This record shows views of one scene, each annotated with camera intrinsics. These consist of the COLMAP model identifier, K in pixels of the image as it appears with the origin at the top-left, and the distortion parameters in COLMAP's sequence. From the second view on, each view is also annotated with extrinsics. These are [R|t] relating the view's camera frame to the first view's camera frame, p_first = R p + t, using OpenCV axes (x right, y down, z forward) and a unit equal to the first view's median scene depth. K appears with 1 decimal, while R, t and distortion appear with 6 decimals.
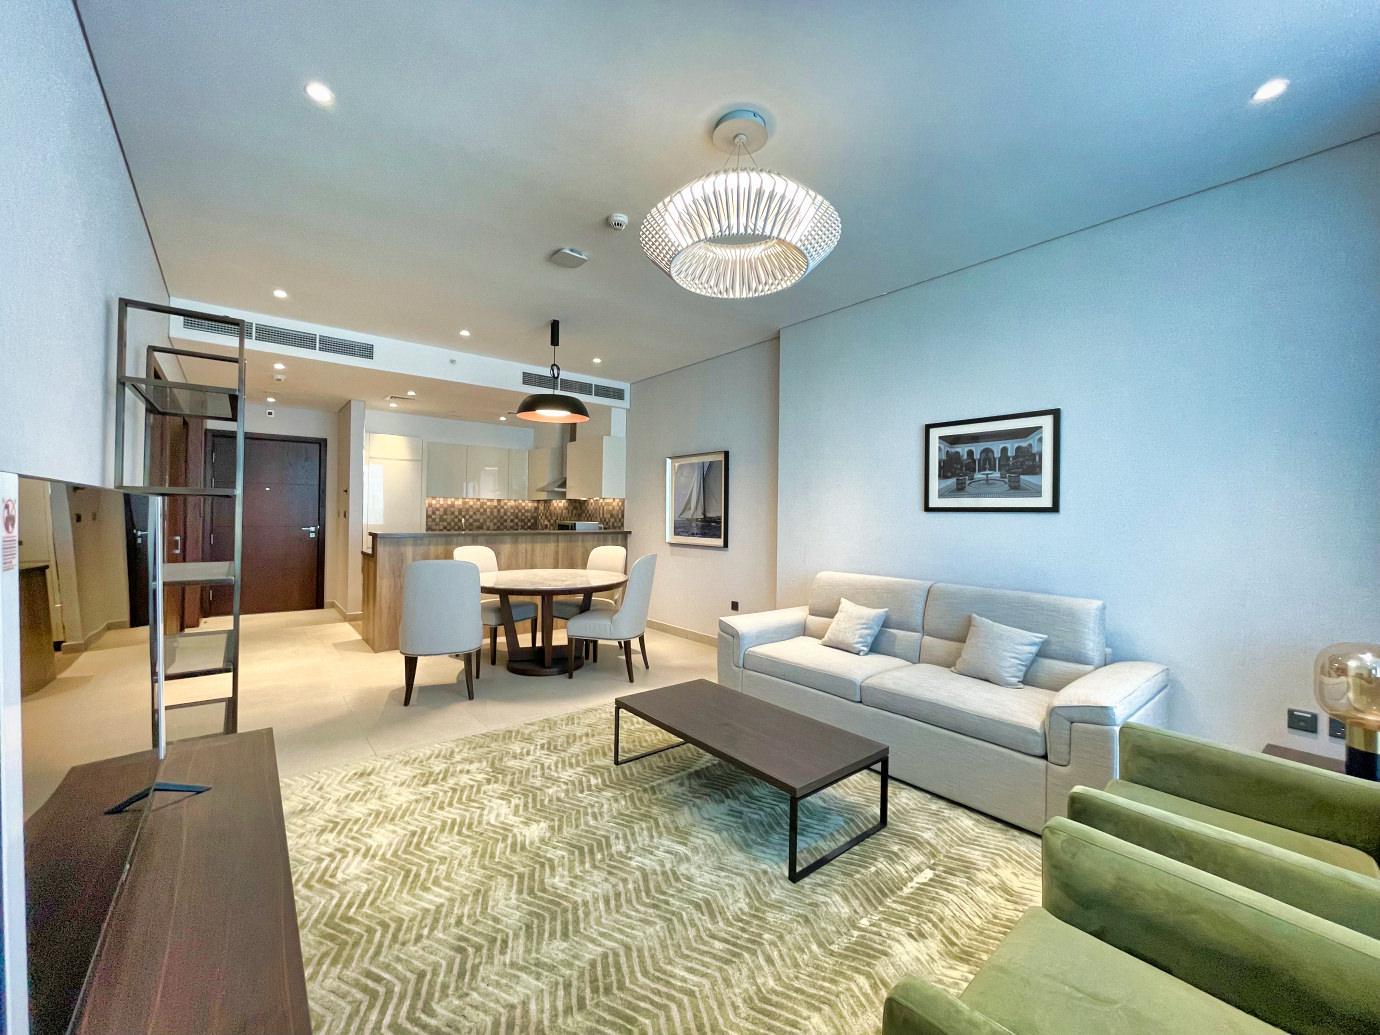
lens RADIAL K [[549.8, 0, 690.6], [0, 549.8, 510.5], [0, 0, 1]] dist [0.001749, 0.000201]
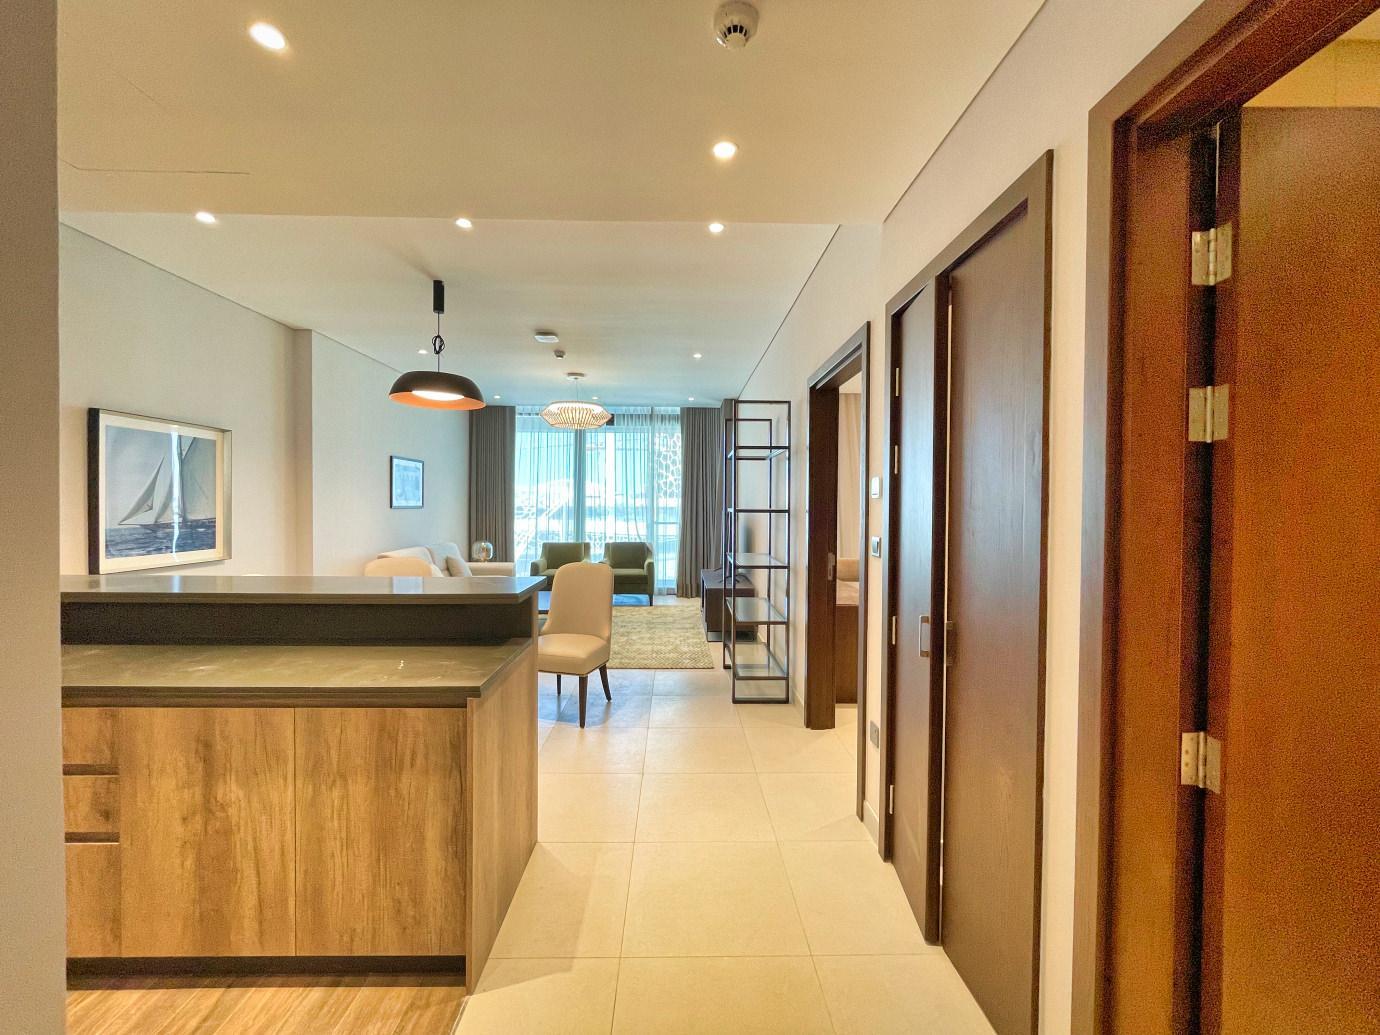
lens RADIAL K [[585.9, 0, 689.2], [0, 585.9, 512.5], [0, 0, 1]] dist [-0.000308, -0.000137]
pose [[-0.787311, -0.020269, 0.616223, -0.864107], [-0.013568, 0.999787, 0.015551, -0.016130], [-0.616407, 0.003883, -0.787418, 1.164218]]
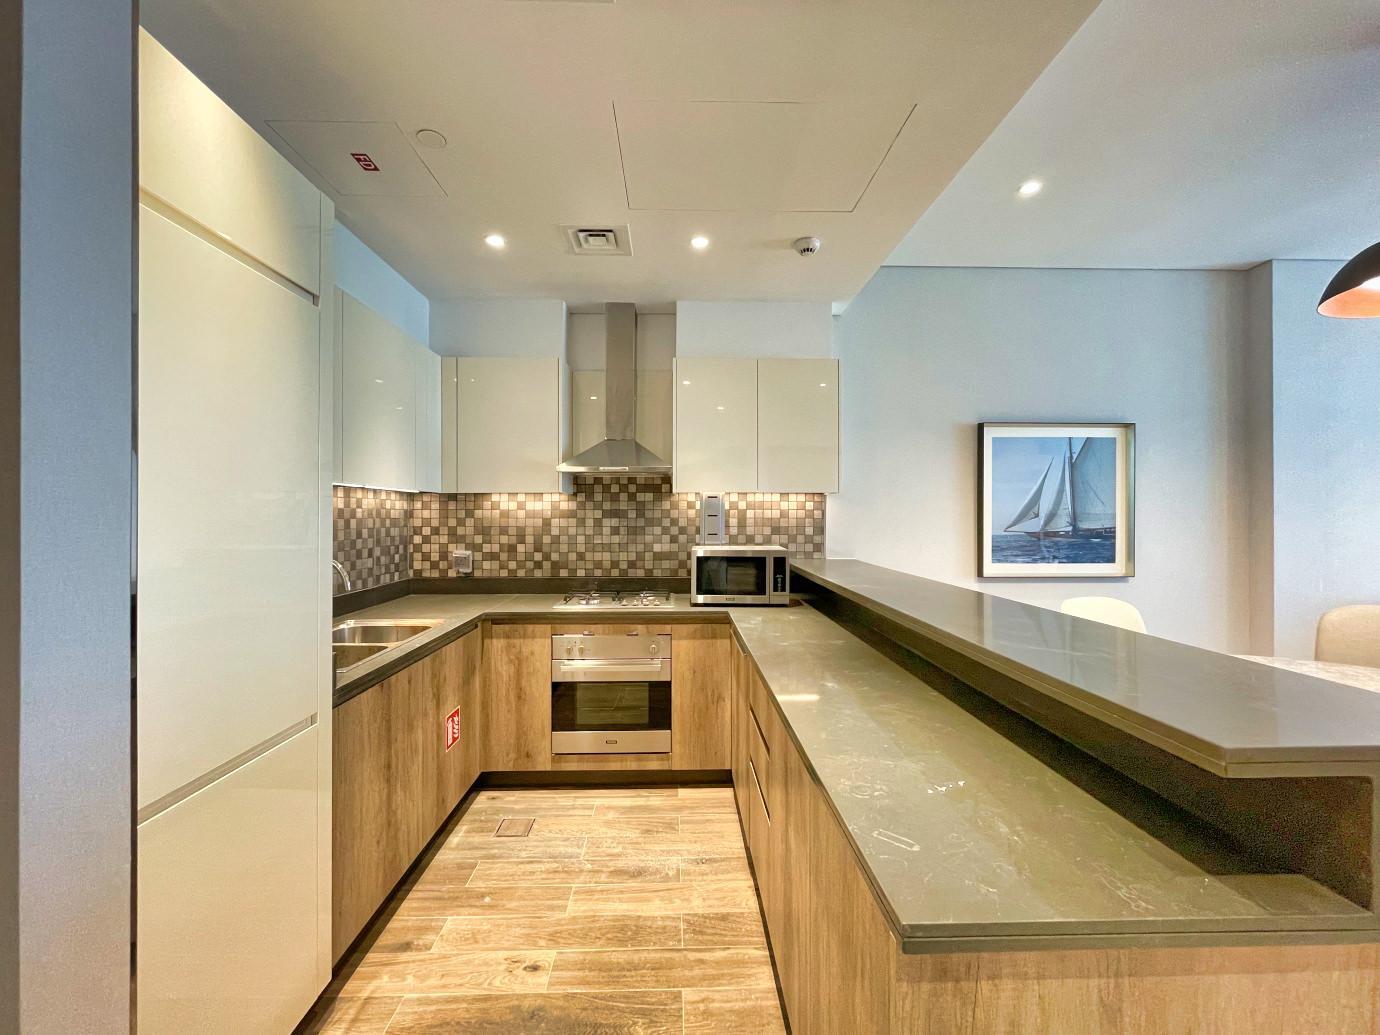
lens RADIAL K [[549.8, 0, 690.6], [0, 549.8, 510.5], [0, 0, 1]] dist [0.001749, 0.000201]
pose [[0.609917, -0.002785, 0.792460, -0.700068], [0.003293, 0.999994, 0.000980, -0.010191], [-0.792458, 0.002011, 0.609923, 0.954806]]
